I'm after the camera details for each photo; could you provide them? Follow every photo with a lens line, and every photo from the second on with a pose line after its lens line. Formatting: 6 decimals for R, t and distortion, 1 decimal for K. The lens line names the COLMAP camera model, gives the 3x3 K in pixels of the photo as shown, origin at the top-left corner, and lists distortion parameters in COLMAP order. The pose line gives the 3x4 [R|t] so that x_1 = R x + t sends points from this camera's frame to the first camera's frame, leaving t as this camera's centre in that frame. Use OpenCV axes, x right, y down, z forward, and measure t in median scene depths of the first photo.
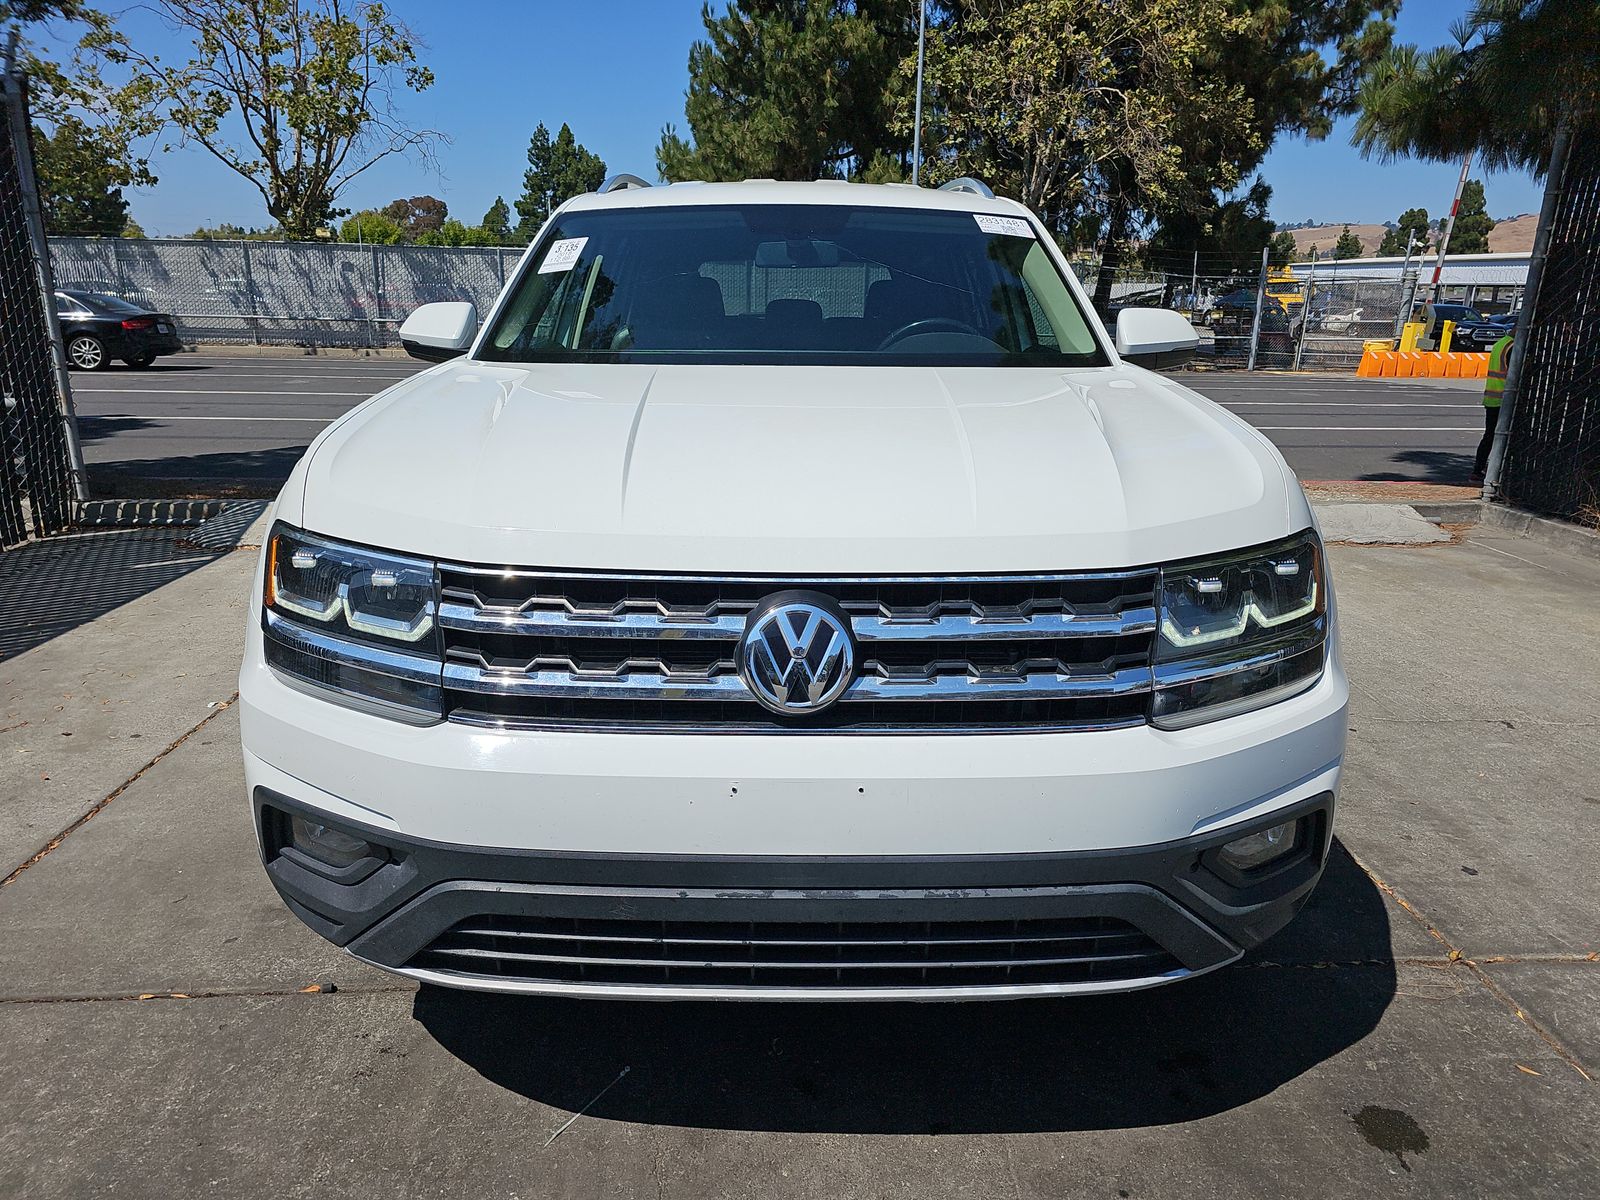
lens RADIAL K [[1086.2, 0, 800.0], [0, 1086.2, 600.0], [0, 0, 1]] dist [0.005198, -0.004128]
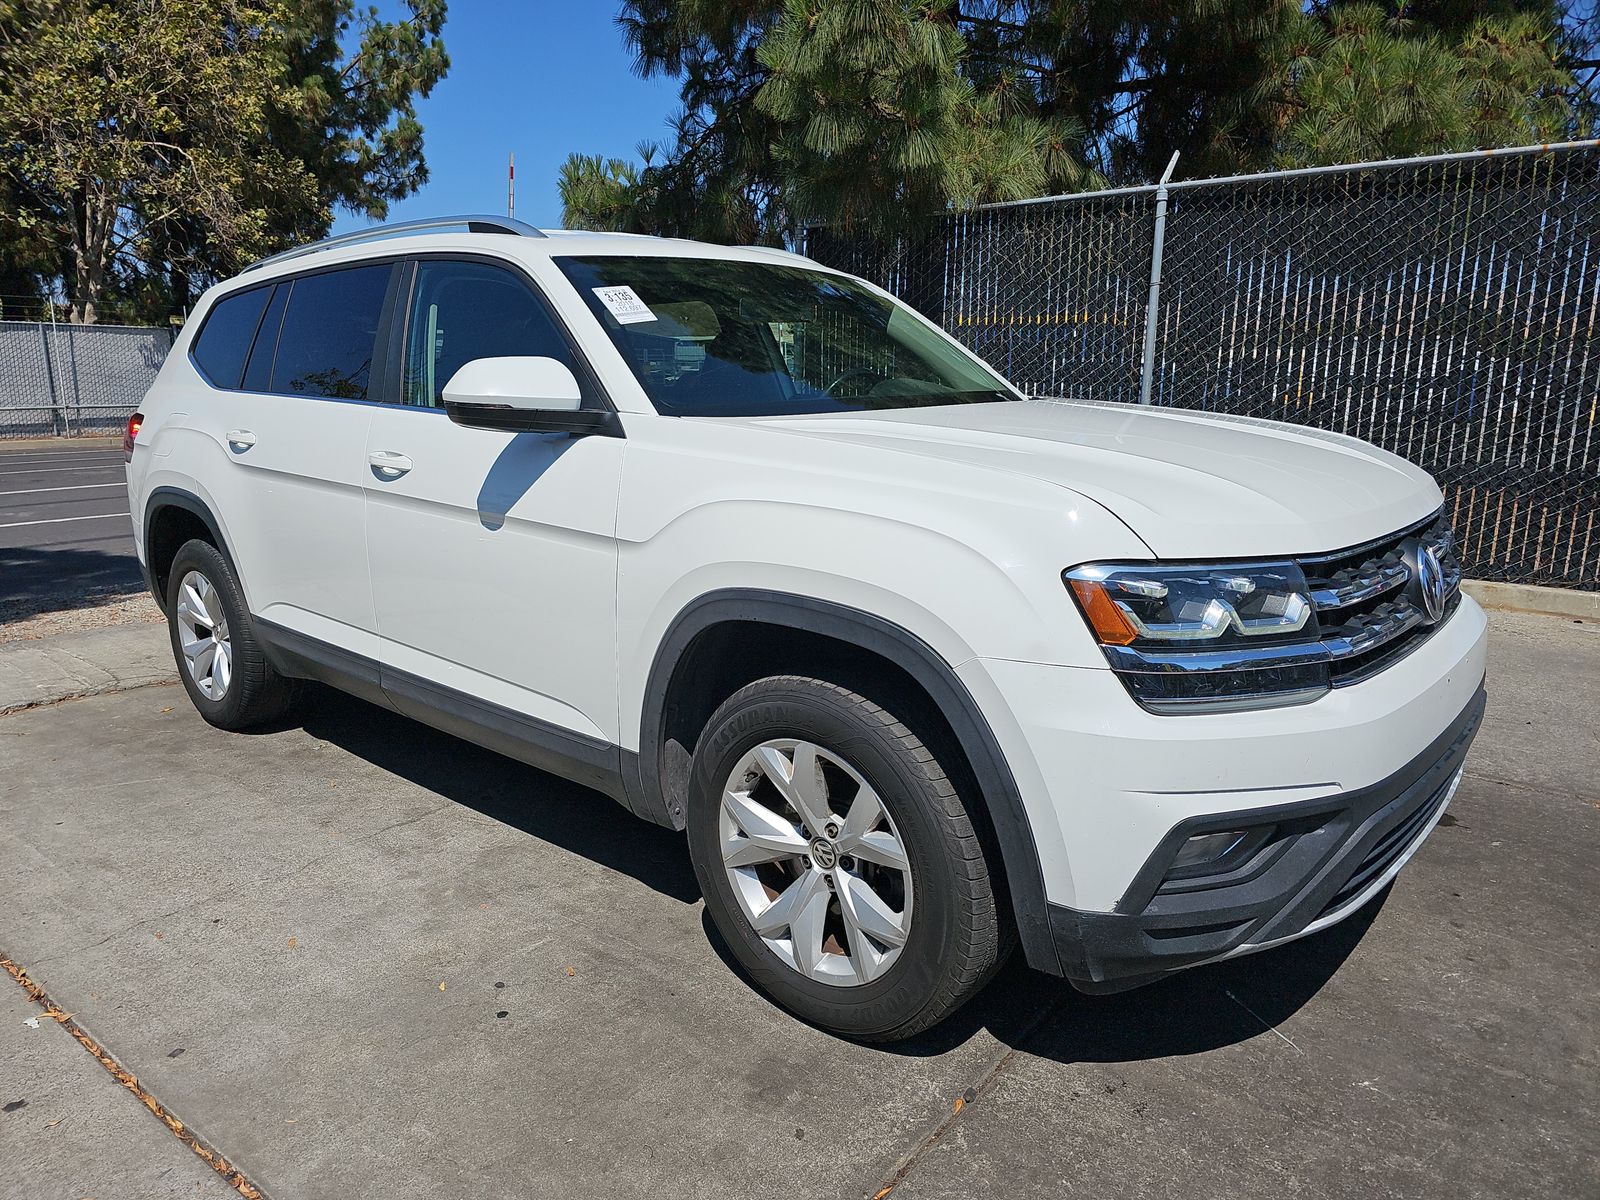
lens RADIAL K [[1078.8, 0, 766.0], [0, 1078.8, 601.4], [0, 0, 1]] dist [0.050016, -0.076342]
pose [[0.658182, -0.162156, 0.735188, -0.120889], [0.205473, 0.978146, 0.031792, -0.011442], [-0.724277, 0.130136, 0.677117, 0.048401]]
